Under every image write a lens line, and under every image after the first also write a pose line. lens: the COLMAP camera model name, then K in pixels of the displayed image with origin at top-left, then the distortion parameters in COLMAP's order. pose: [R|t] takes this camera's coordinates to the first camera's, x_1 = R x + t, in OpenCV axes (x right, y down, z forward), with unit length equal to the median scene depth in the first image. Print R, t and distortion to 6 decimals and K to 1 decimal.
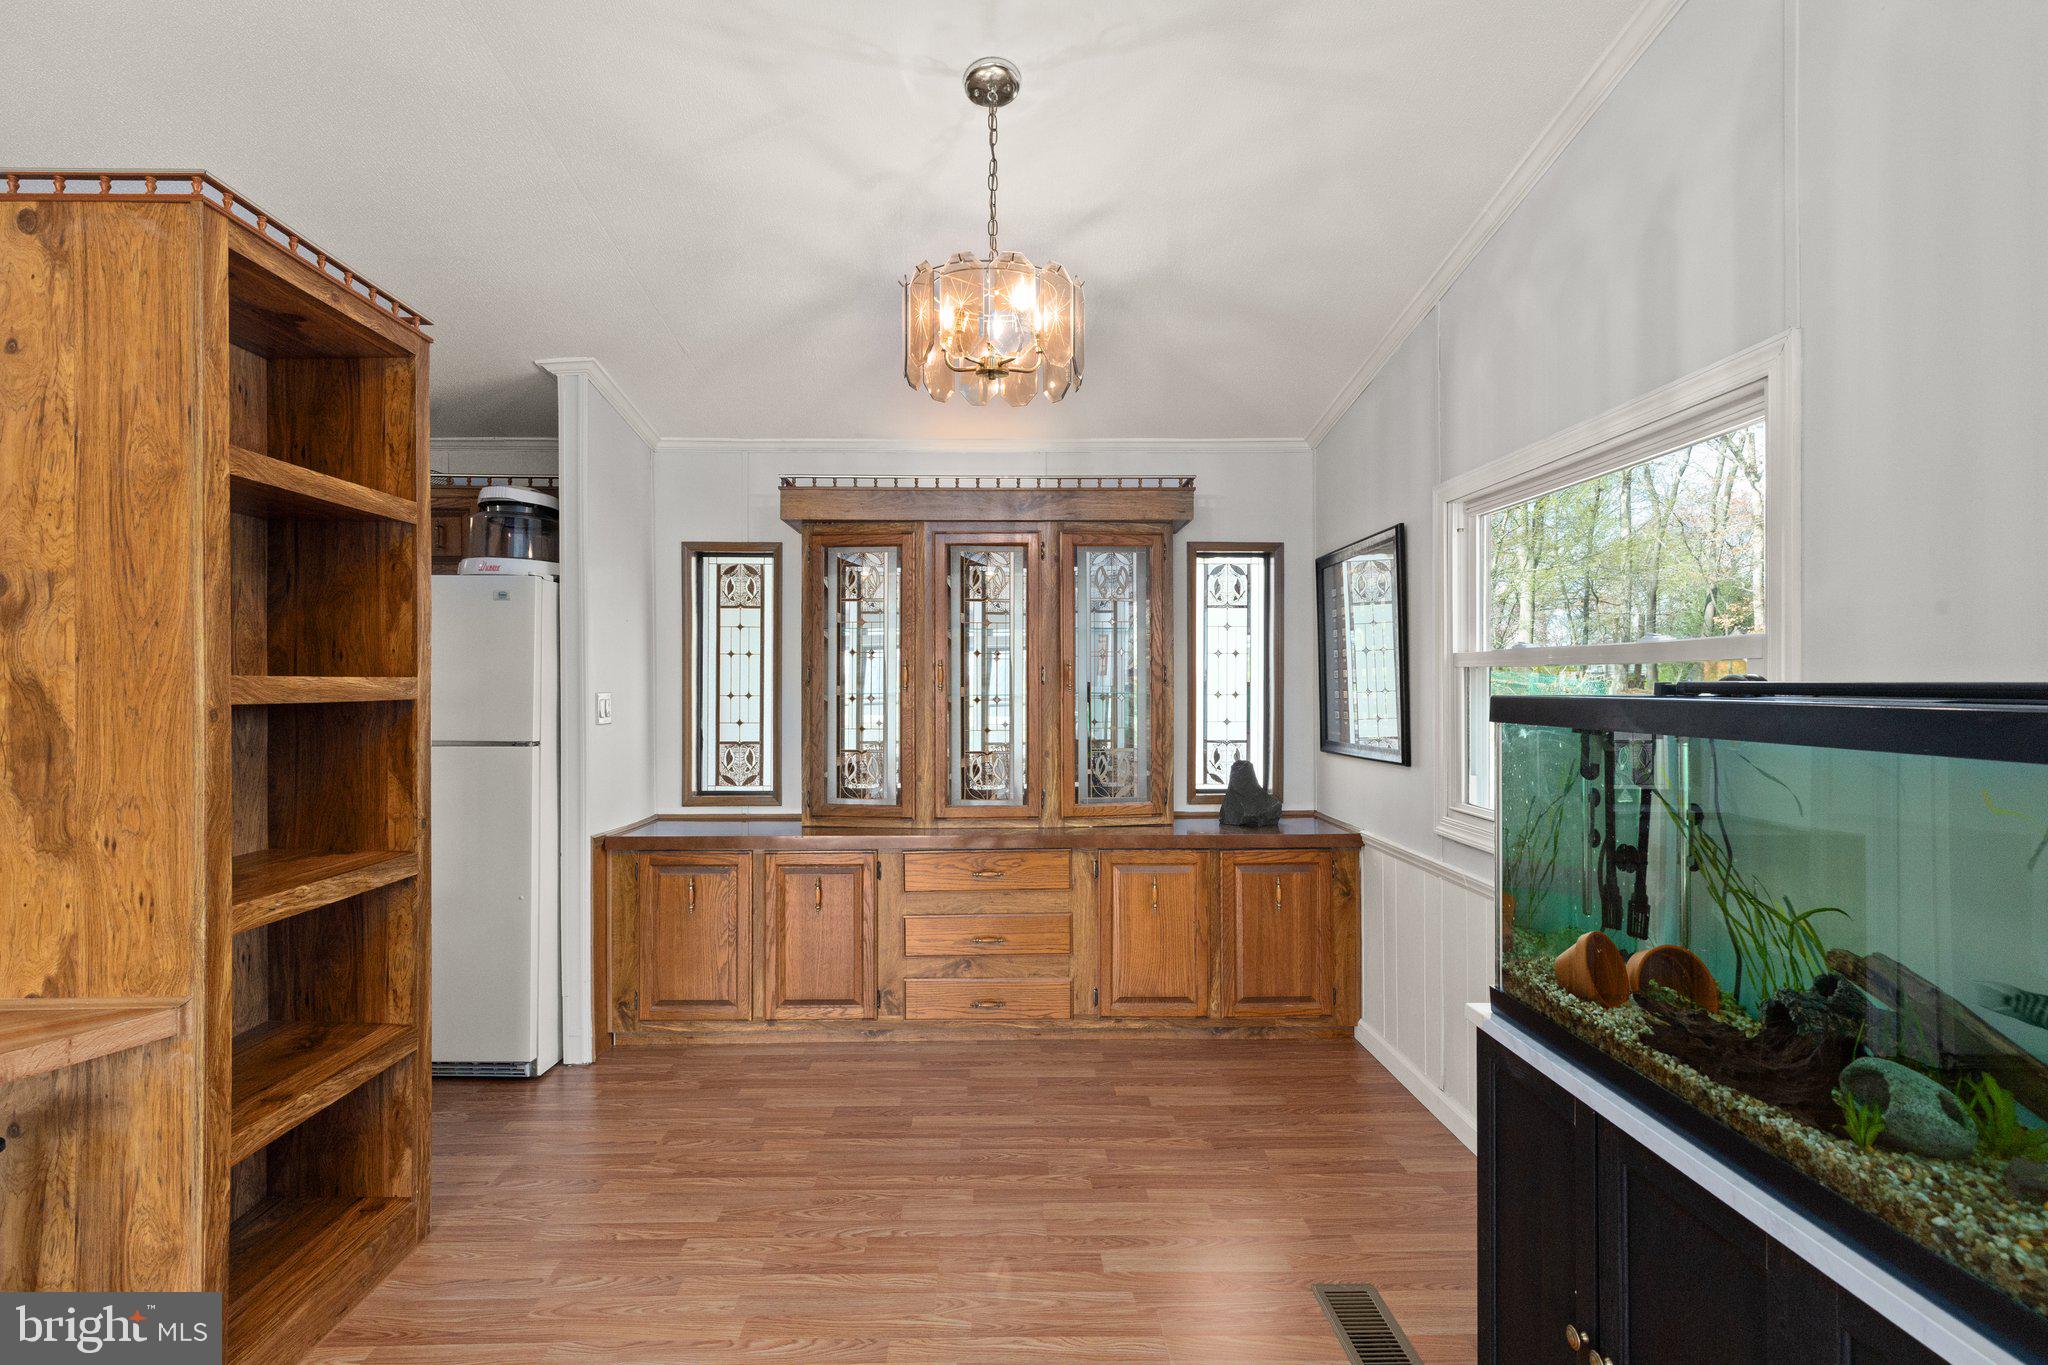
lens RADIAL K [[937.1, 0, 1003.0], [0, 937.1, 684.9], [0, 0, 1]] dist [0.009101, -0.001544]
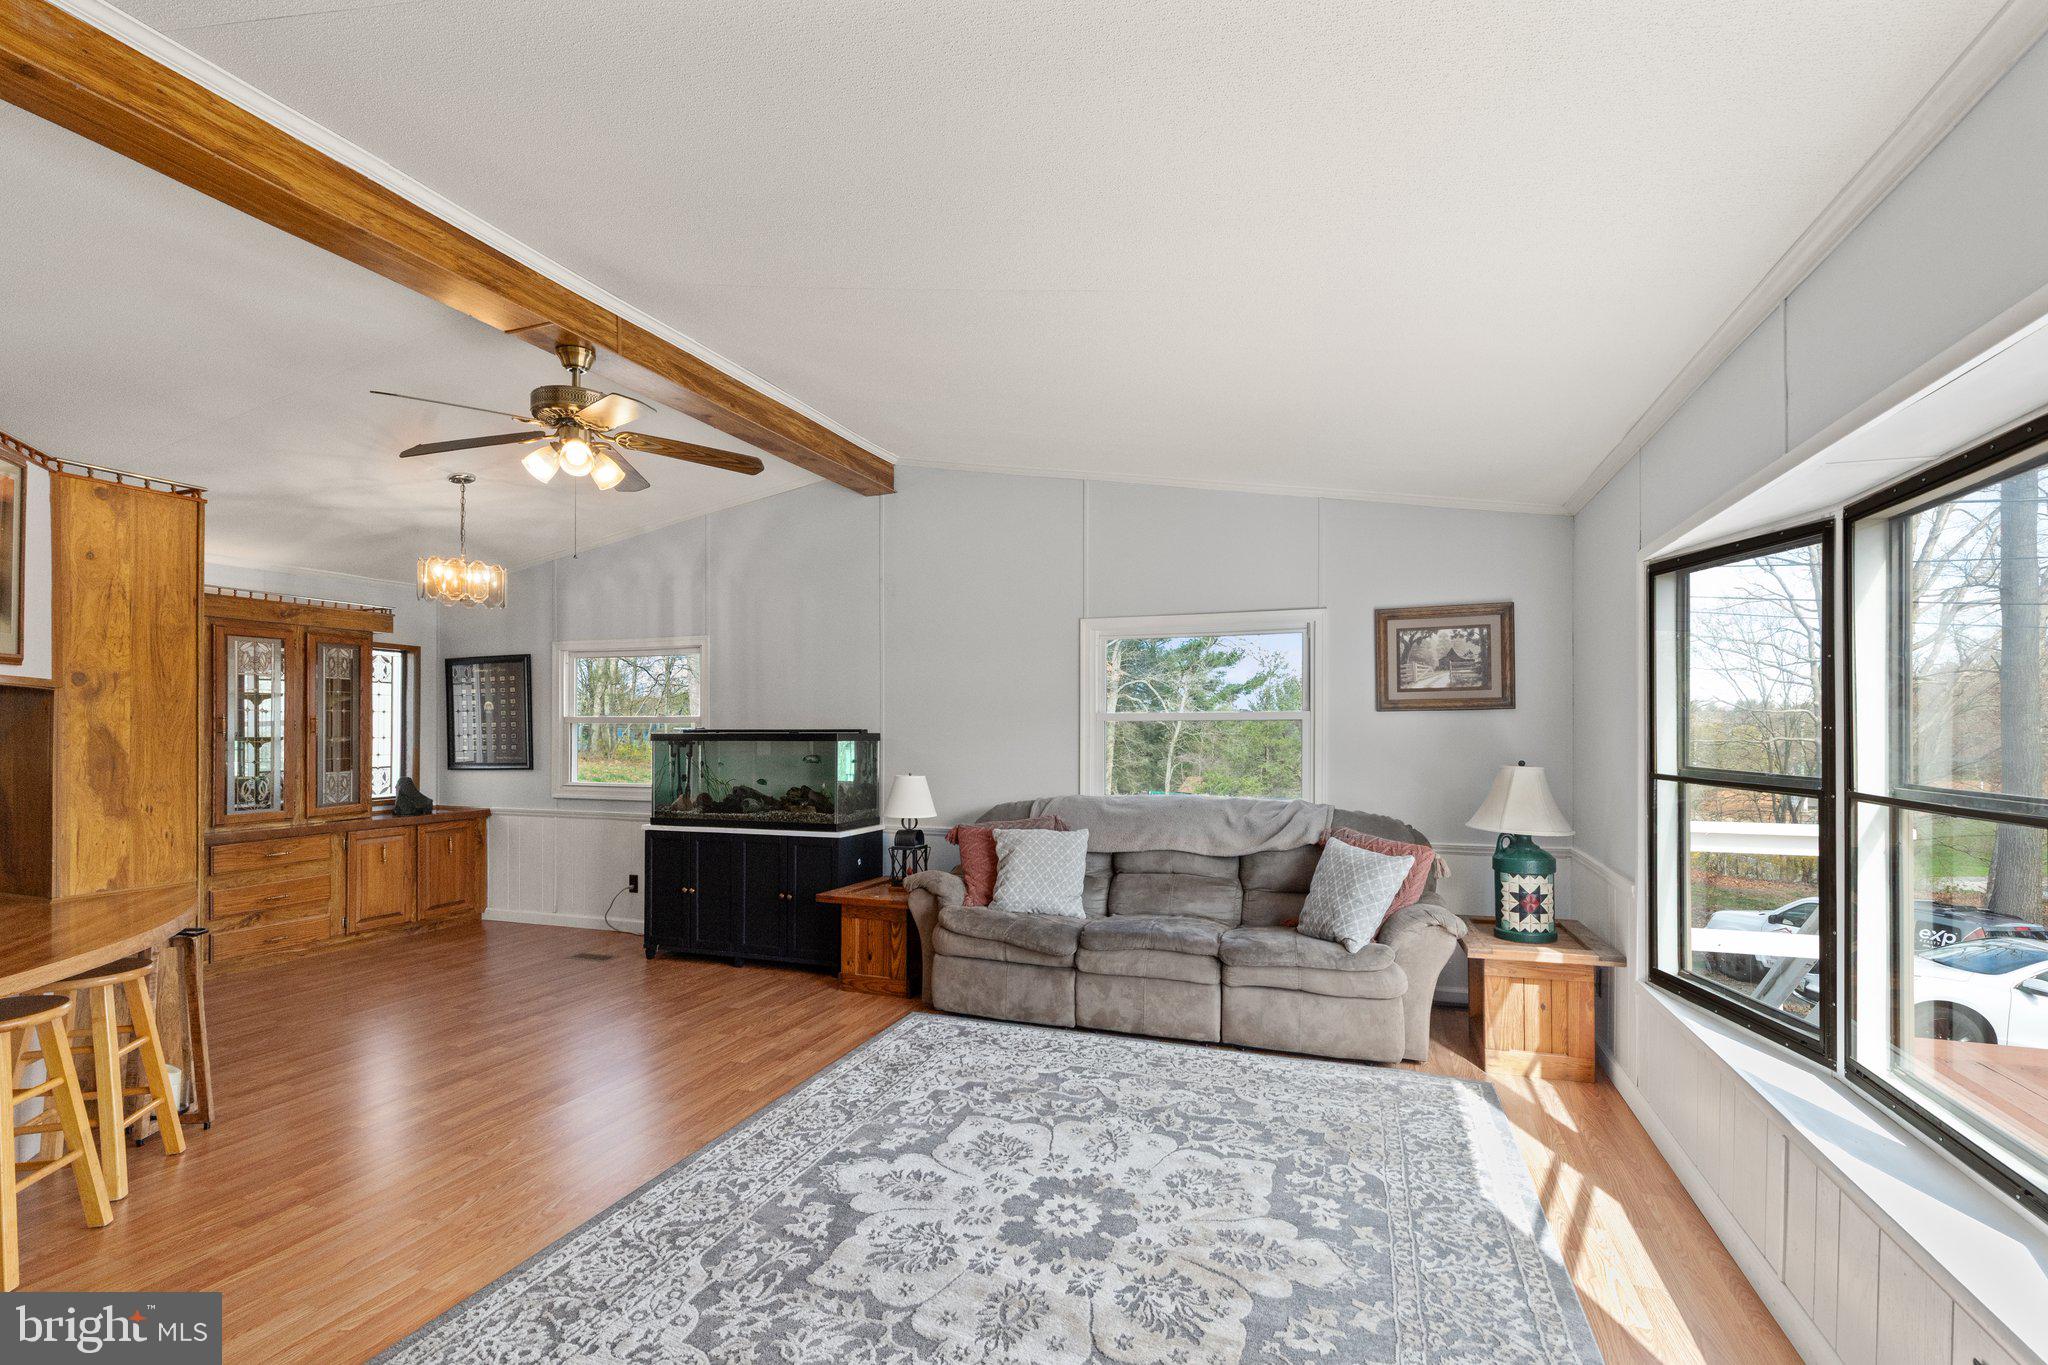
lens RADIAL K [[937.1, 0, 1025.8], [0, 937.1, 727.9], [0, 0, 1]] dist [0.009101, -0.001544]
pose [[0.349492, 0.002096, 0.936937, -2.181818], [0.004105, 0.999984, -0.003768, 0.009513], [-0.936930, 0.005163, 0.349478, -1.464110]]
